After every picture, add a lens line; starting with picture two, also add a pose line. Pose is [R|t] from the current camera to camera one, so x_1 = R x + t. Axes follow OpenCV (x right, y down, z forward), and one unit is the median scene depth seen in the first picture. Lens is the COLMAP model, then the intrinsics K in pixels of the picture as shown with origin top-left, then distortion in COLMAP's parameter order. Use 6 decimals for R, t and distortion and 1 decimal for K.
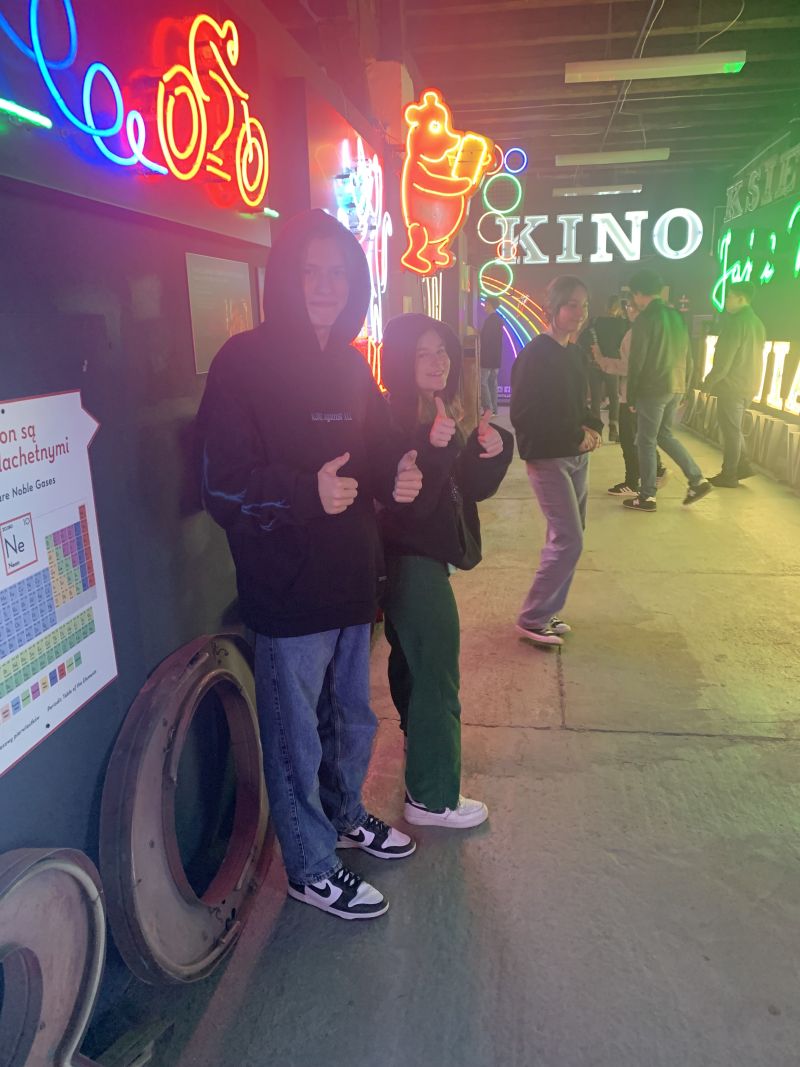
lens RADIAL K [[798.8, 0, 401.9], [0, 798.8, 533.1], [0, 0, 1]] dist [-0.001383, 0.002569]
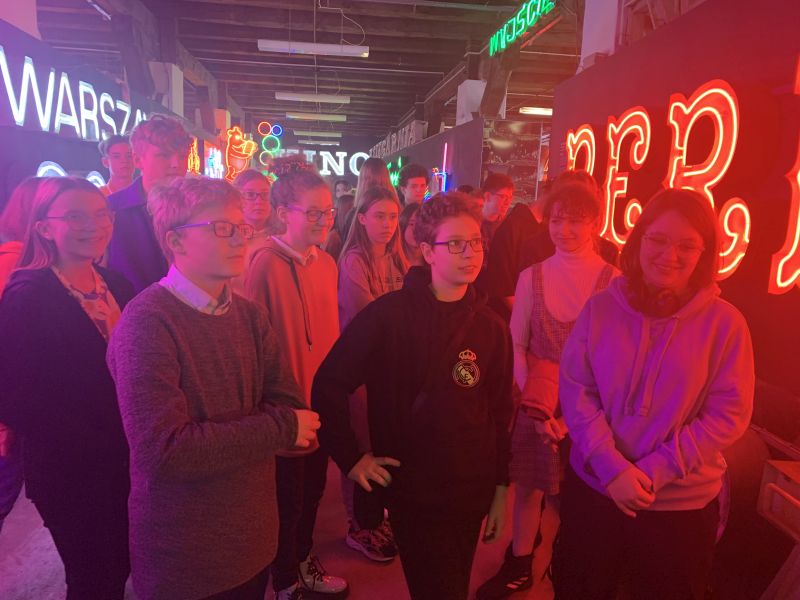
lens RADIAL K [[598.9, 0, 401.1], [0, 598.9, 297.9], [0, 0, 1]] dist [-0.001383, 0.002569]
pose [[0.955592, 0.012977, 0.294408, -0.010059], [0.017120, 0.994898, -0.099419, 0.129238], [-0.294196, 0.100044, 0.950494, -0.481288]]
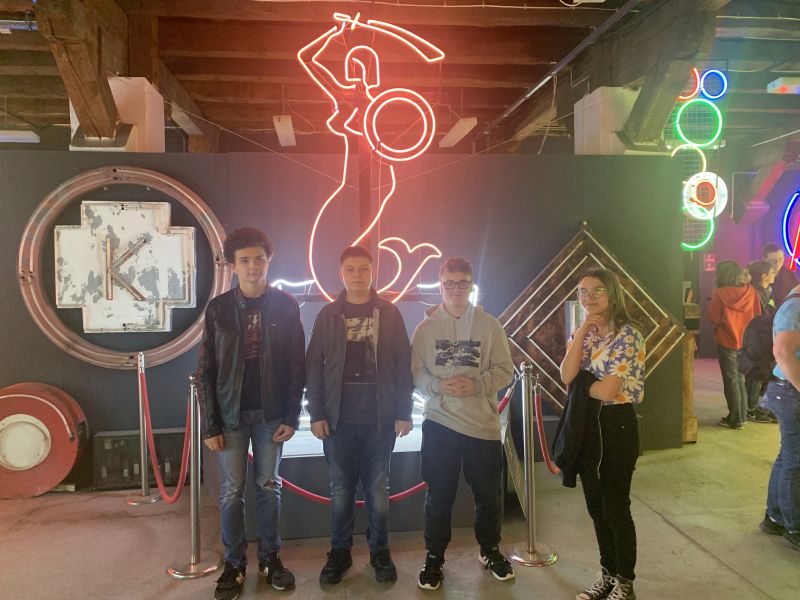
lens RADIAL K [[598.9, 0, 400.9], [0, 598.9, 298.3], [0, 0, 1]] dist [-0.001383, 0.002569]
pose [[0.963990, -0.001477, 0.265935, -0.223349], [0.058013, 0.977069, -0.204865, -0.116848], [-0.259534, 0.212916, 0.941971, 0.416451]]
